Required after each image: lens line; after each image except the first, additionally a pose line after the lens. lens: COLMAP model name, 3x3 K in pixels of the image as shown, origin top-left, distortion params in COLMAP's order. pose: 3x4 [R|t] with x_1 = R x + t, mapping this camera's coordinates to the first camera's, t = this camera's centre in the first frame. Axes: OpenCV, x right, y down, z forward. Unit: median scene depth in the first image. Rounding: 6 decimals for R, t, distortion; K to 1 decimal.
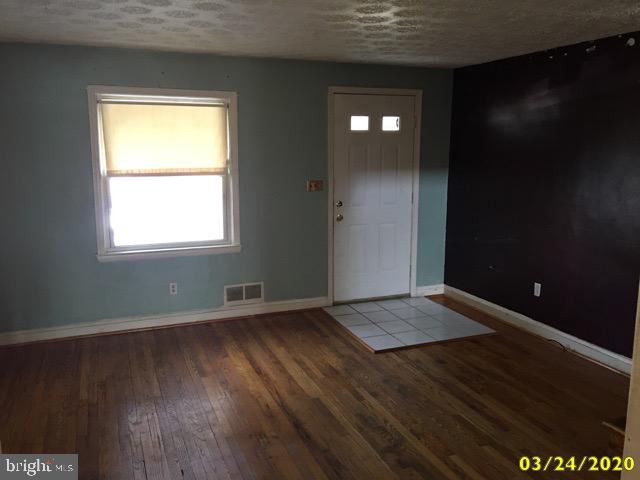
lens RADIAL K [[545.3, 0, 319.4], [0, 545.3, 241.1], [0, 0, 1]] dist [-0.018976, -0.003069]
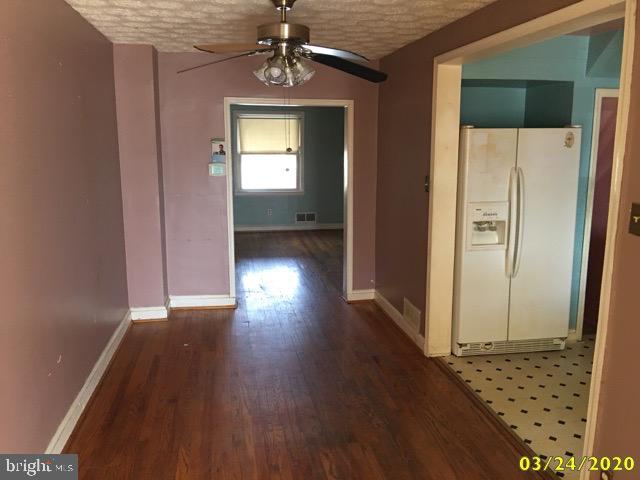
lens RADIAL K [[545.3, 0, 320.2], [0, 545.3, 238.9], [0, 0, 1]] dist [-0.018976, -0.003069]
pose [[0.981088, 0.046446, -0.187910, 0.278933], [-0.040845, 0.998601, 0.033575, 0.108402], [0.189206, -0.025265, 0.981612, -0.877700]]
